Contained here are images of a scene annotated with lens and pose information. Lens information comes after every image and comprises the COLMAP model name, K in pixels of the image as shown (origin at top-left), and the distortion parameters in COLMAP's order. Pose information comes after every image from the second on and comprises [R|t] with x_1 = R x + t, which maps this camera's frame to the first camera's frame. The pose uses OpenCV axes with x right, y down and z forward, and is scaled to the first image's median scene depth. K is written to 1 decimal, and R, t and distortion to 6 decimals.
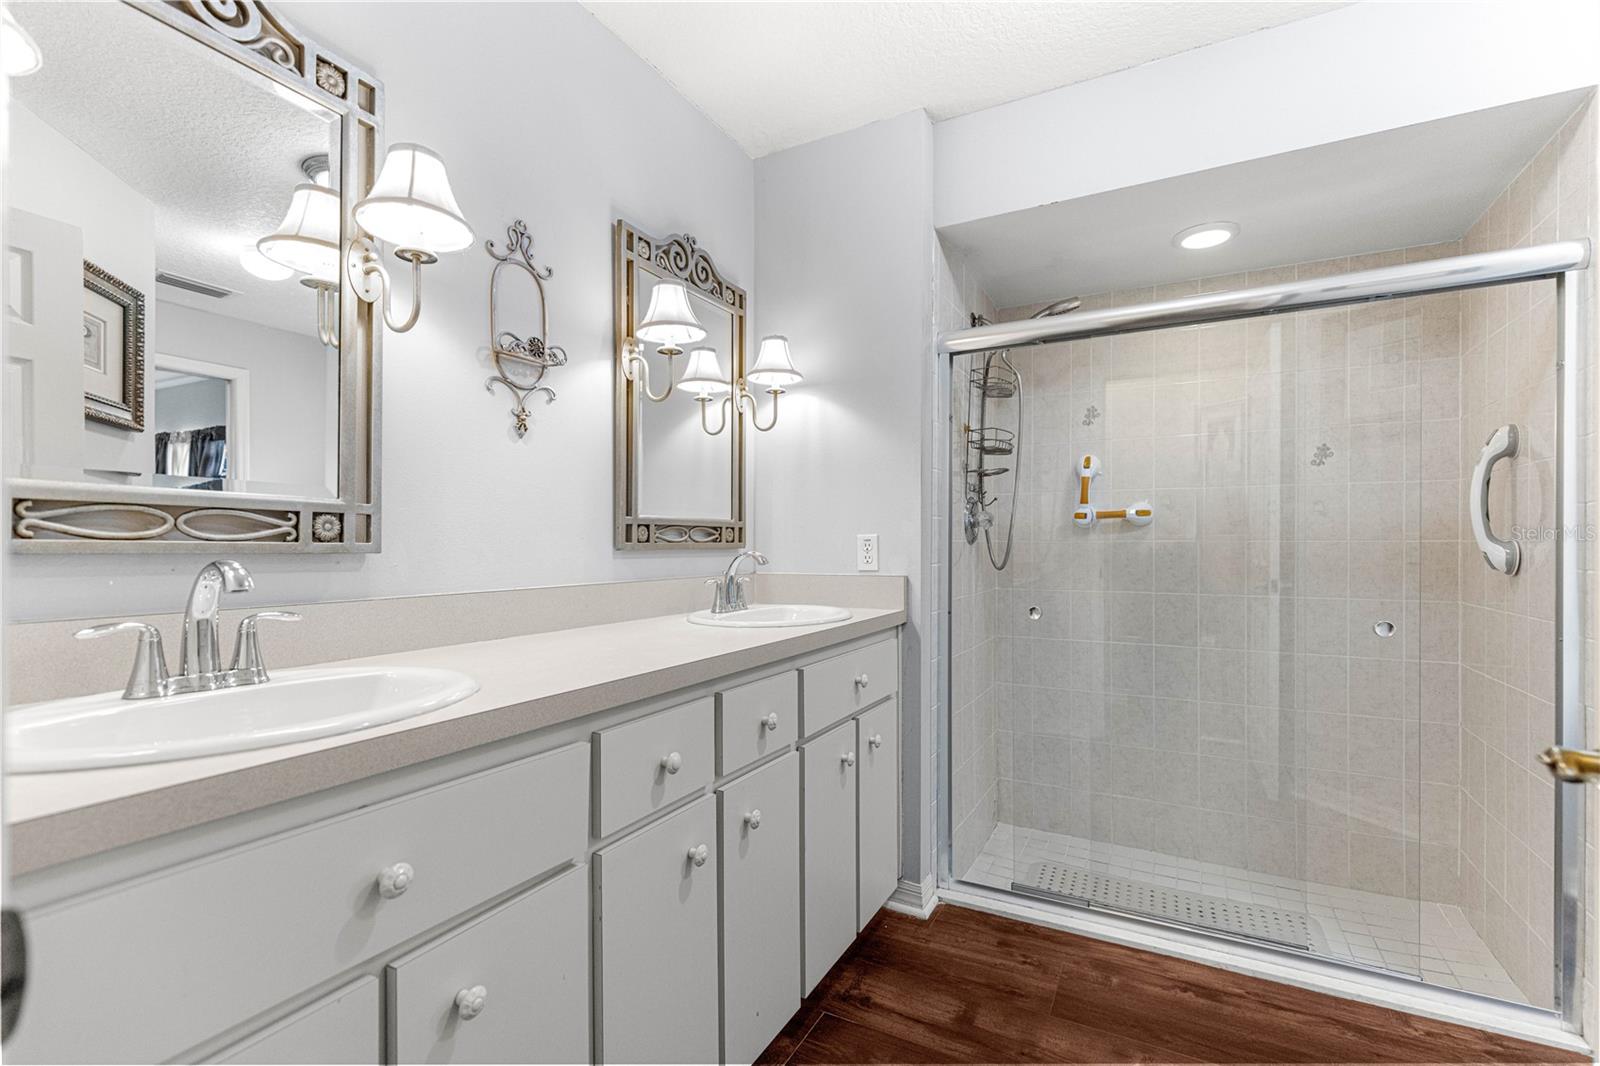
lens RADIAL K [[707.7, 0, 806.3], [0, 707.7, 546.3], [0, 0, 1]] dist [0.000777, 0.000042]
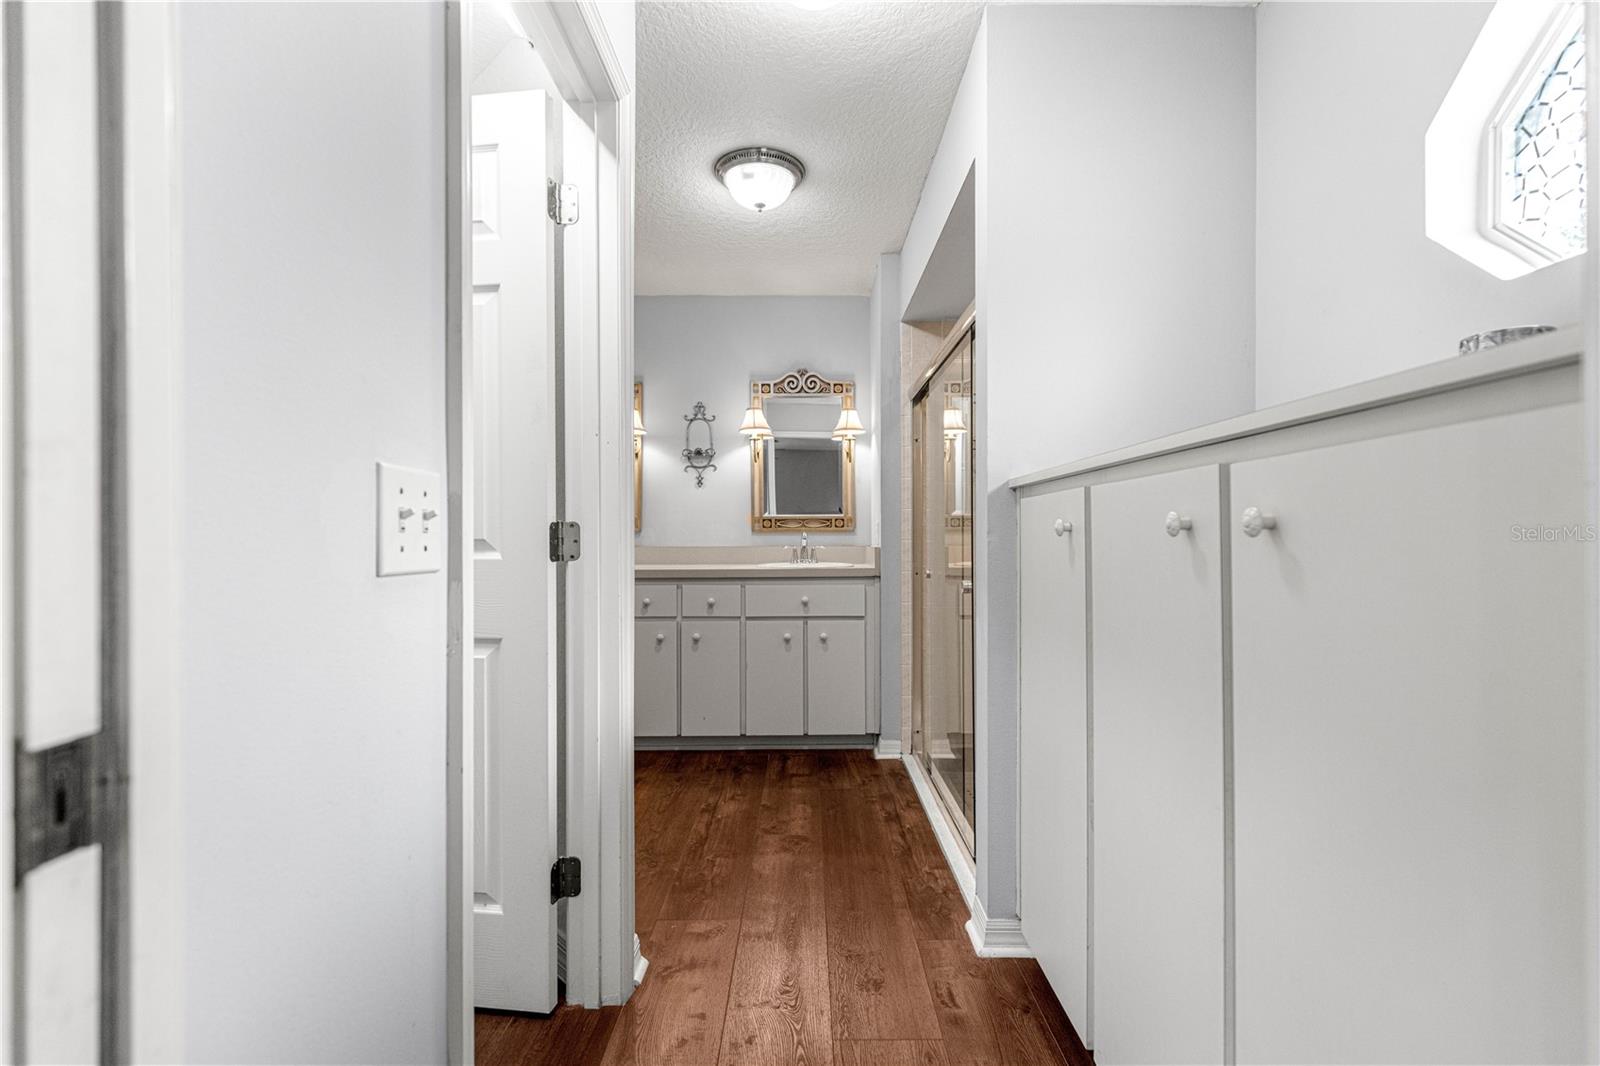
lens RADIAL K [[725.7, 0, 811.7], [0, 725.7, 532.6], [0, 0, 1]] dist [0.001101, -0.000068]
pose [[0.475354, -0.003274, -0.879789, 1.957234], [0.003460, 0.999992, -0.001851, 0.015233], [0.879788, -0.002164, 0.475362, 0.106161]]
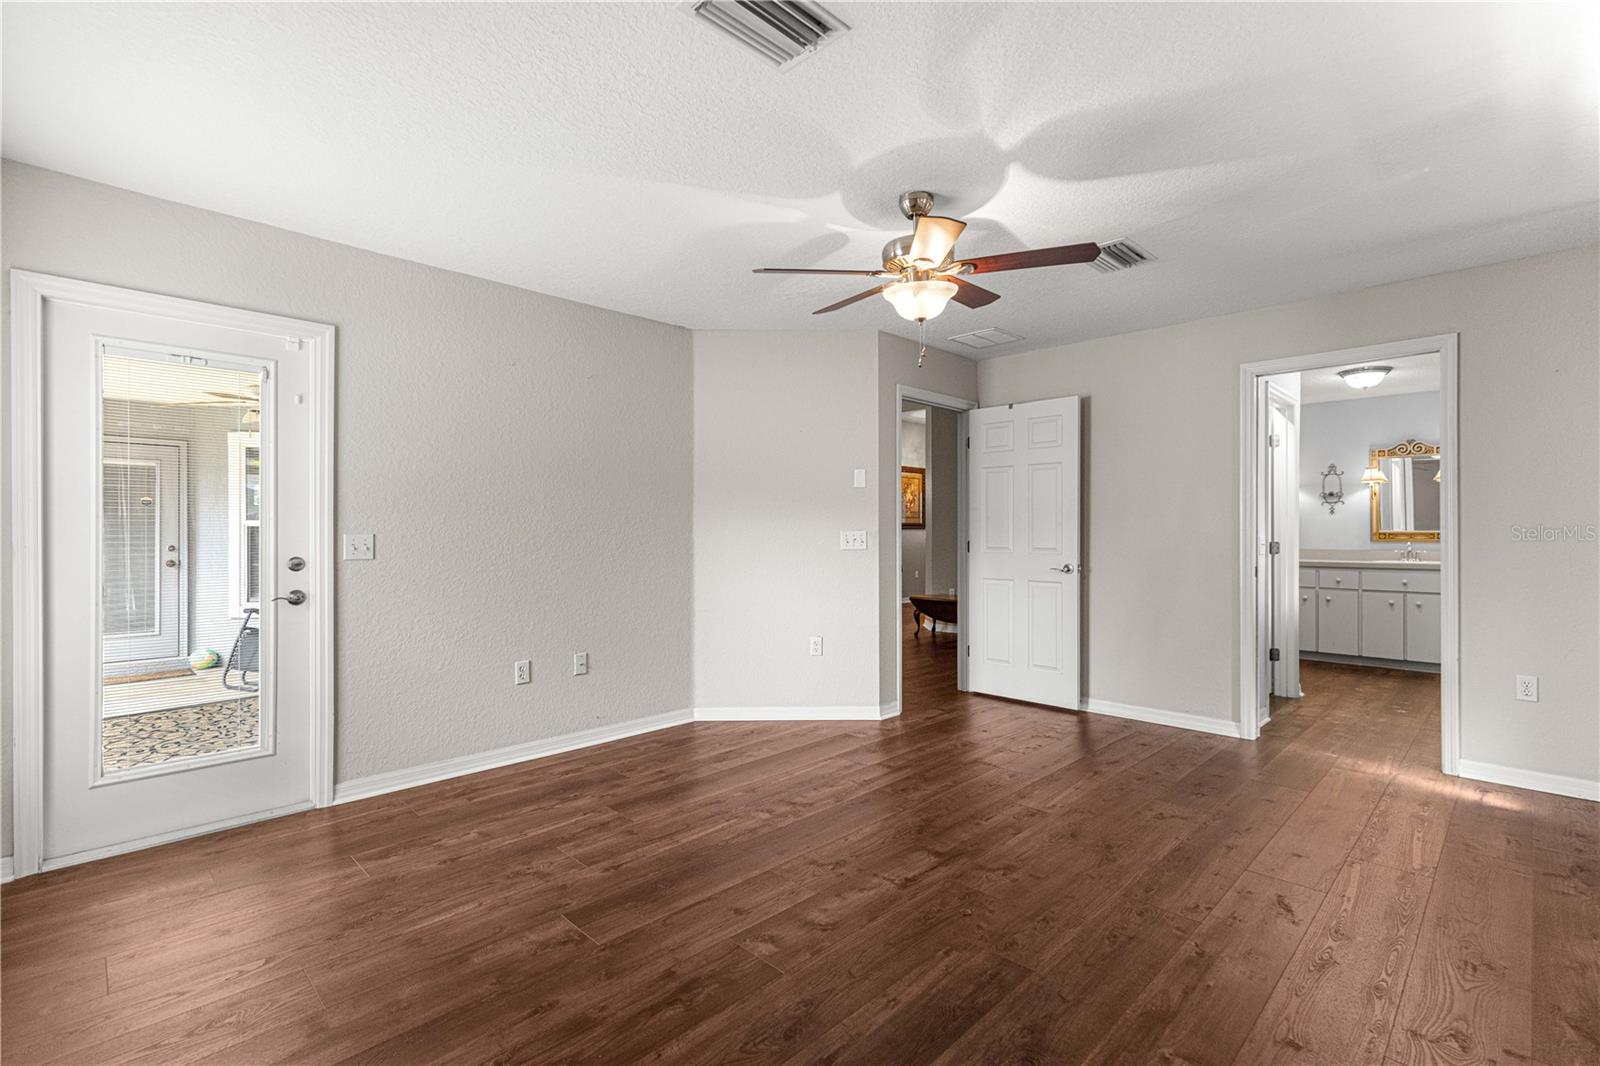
lens RADIAL K [[725.7, 0, 811.7], [0, 725.7, 532.6], [0, 0, 1]] dist [0.001101, -0.000068]
pose [[-0.289189, 0.001082, -0.957272, 4.461509], [0.000681, 0.999999, 0.000925, -0.045765], [0.957272, -0.000385, -0.289189, -0.710704]]
